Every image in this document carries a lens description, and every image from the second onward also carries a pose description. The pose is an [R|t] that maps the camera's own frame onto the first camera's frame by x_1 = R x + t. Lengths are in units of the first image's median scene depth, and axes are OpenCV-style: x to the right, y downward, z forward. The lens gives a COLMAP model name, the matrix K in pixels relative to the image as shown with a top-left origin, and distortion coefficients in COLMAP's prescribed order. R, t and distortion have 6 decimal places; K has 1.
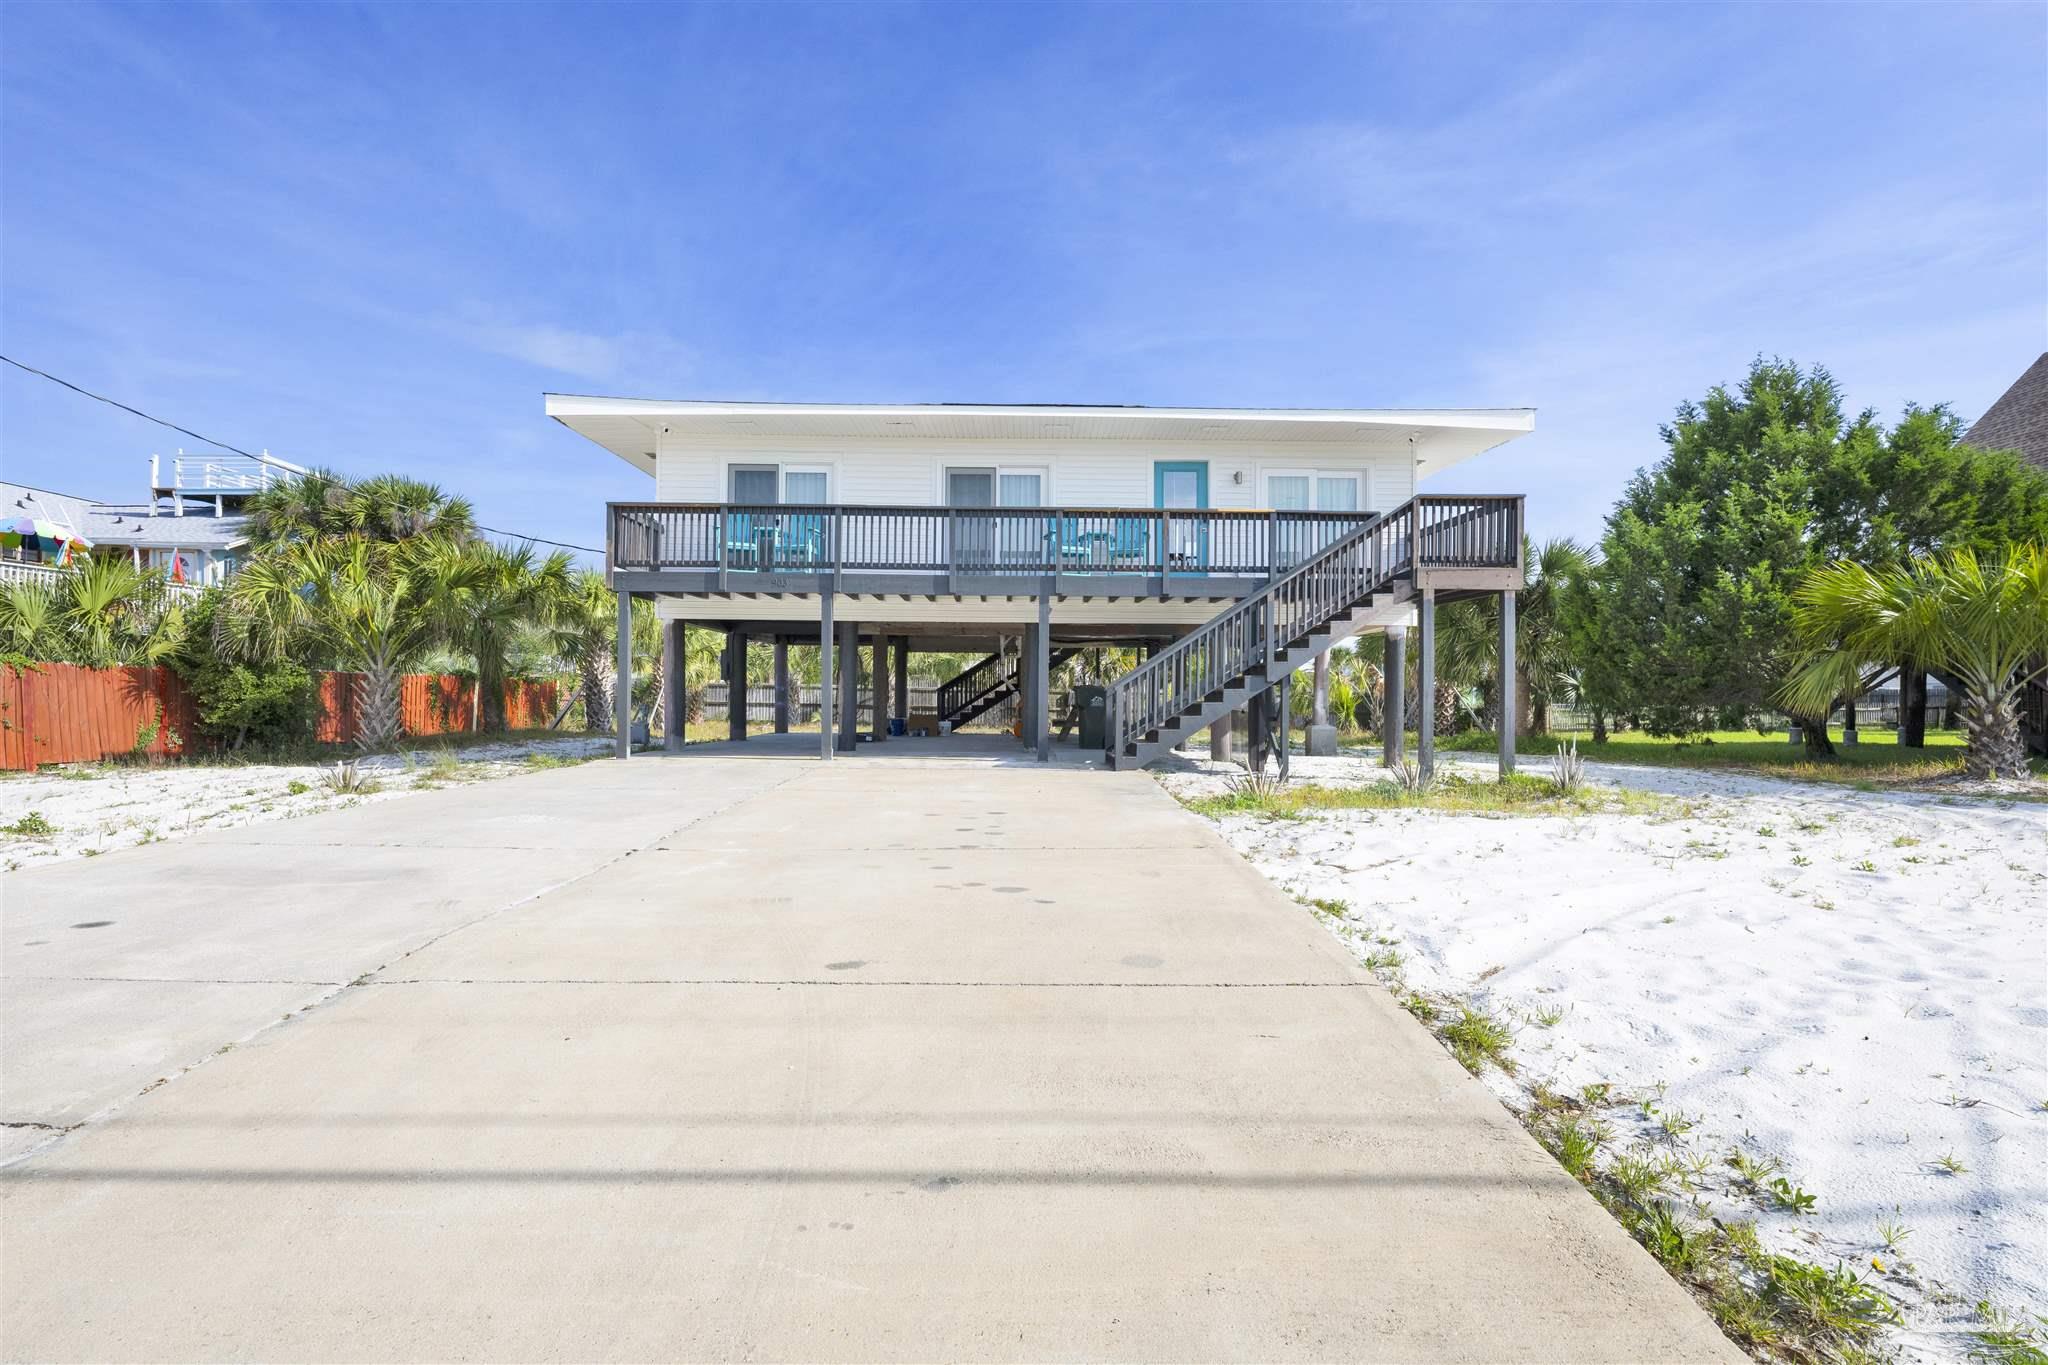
lens RADIAL K [[949.2, 0, 1025.8], [0, 949.2, 687.1], [0, 0, 1]] dist [0.011445, -0.001265]
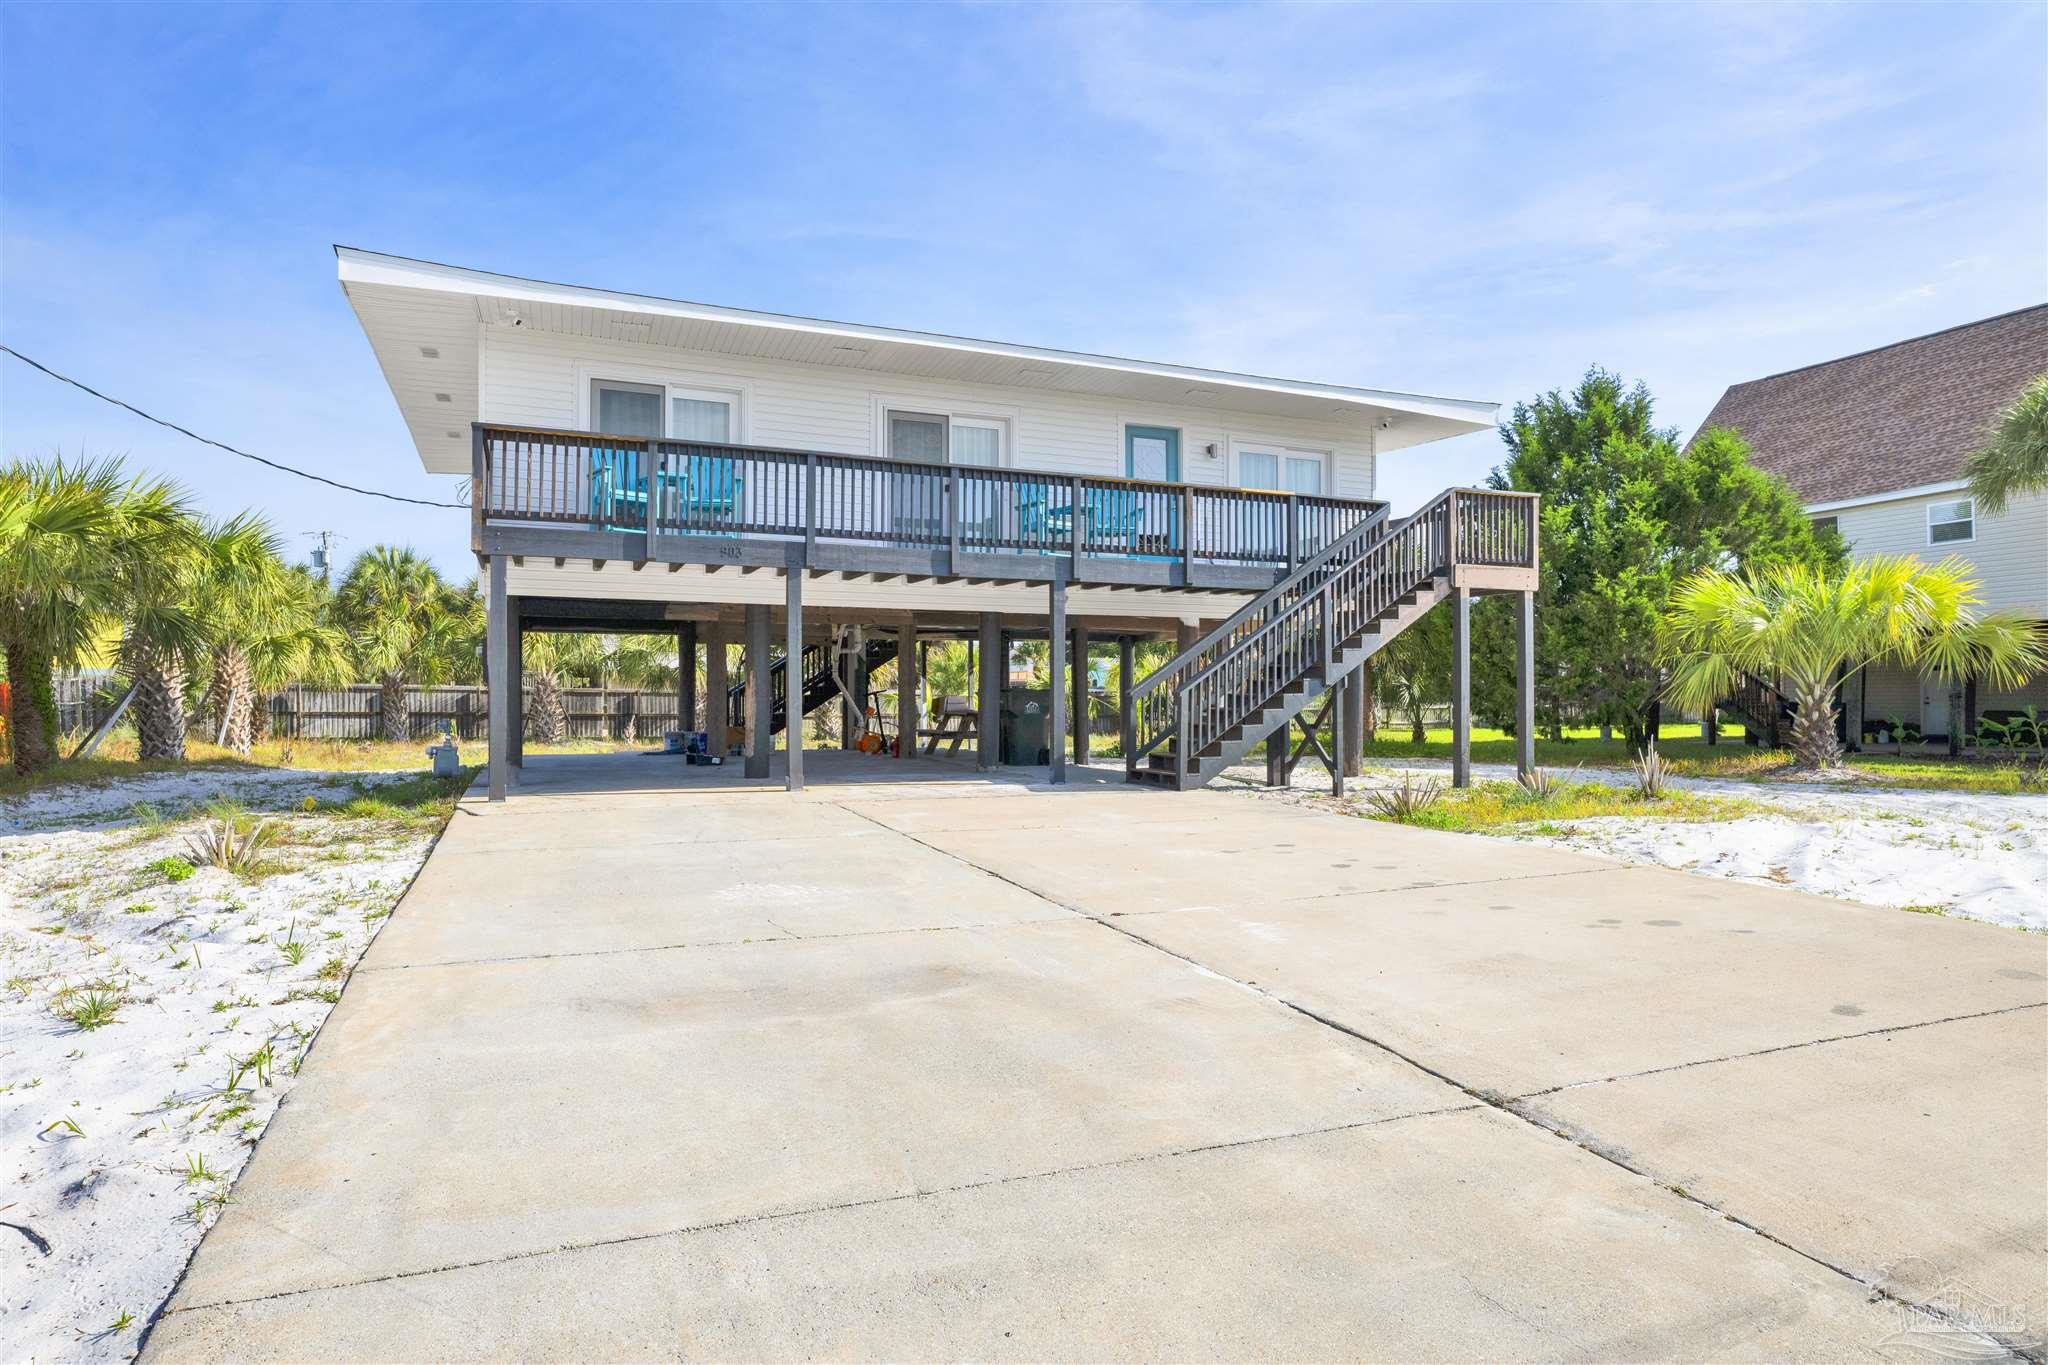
lens RADIAL K [[1183.0, 0, 1030.0], [0, 1183.0, 685.8], [0, 0, 1]] dist [0.006539, 0.003013]
pose [[0.920710, -0.003689, 0.390231, -0.355398], [0.001949, 0.999986, 0.004857, -0.009396], [-0.390244, -0.003711, 0.920704, 0.062767]]
